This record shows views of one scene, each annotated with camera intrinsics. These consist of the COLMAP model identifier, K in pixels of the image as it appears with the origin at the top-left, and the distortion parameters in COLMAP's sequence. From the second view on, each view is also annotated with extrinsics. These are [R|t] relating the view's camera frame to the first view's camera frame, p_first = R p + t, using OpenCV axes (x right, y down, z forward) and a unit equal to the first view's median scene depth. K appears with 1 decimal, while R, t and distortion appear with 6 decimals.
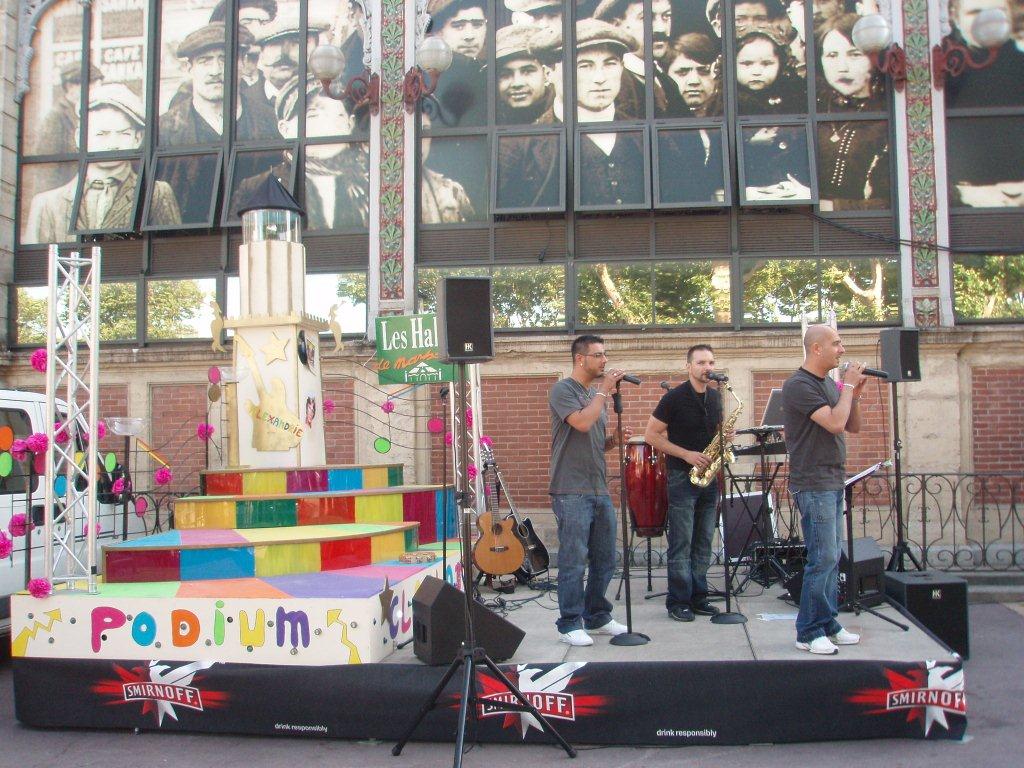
lens RADIAL K [[1064.0, 0, 494.5], [0, 1064.0, 397.1], [0, 0, 1]] dist [-0.105764, 0.000000]
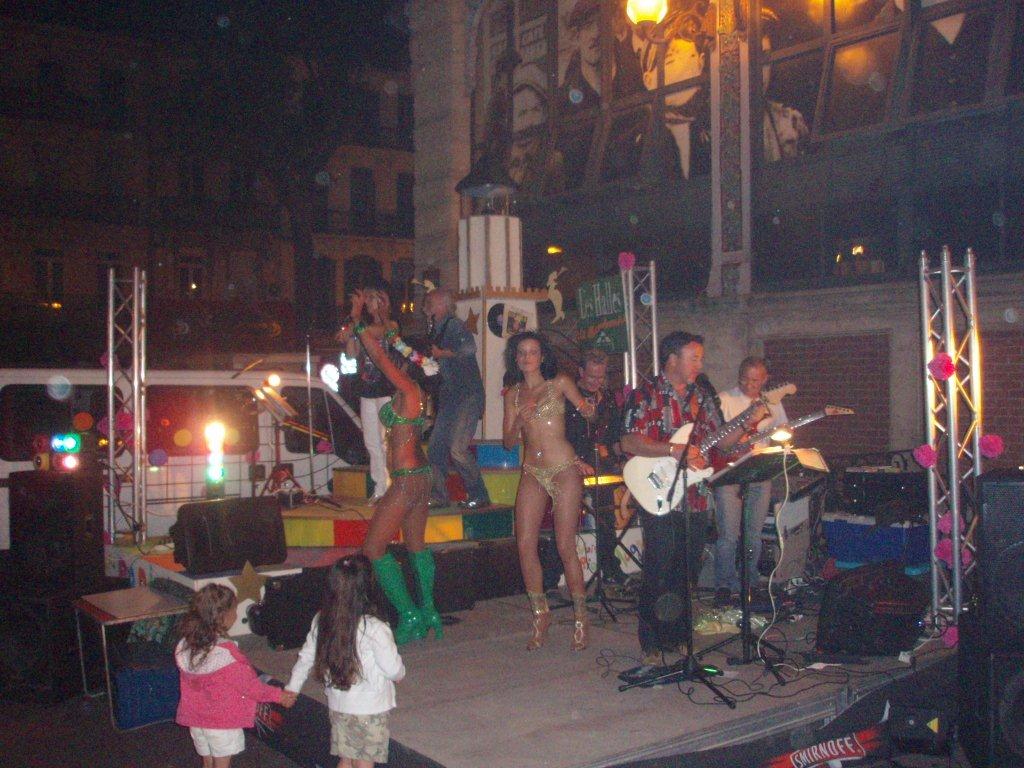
lens RADIAL K [[1064.0, 0, 517.1], [0, 1064.0, 384.4], [0, 0, 1]] dist [-0.105764, 0.000000]
pose [[0.711411, 0.008048, -0.702730, 0.410820], [0.028126, 0.998807, 0.039913, -0.020033], [0.702213, -0.048159, 0.710336, 0.226781]]
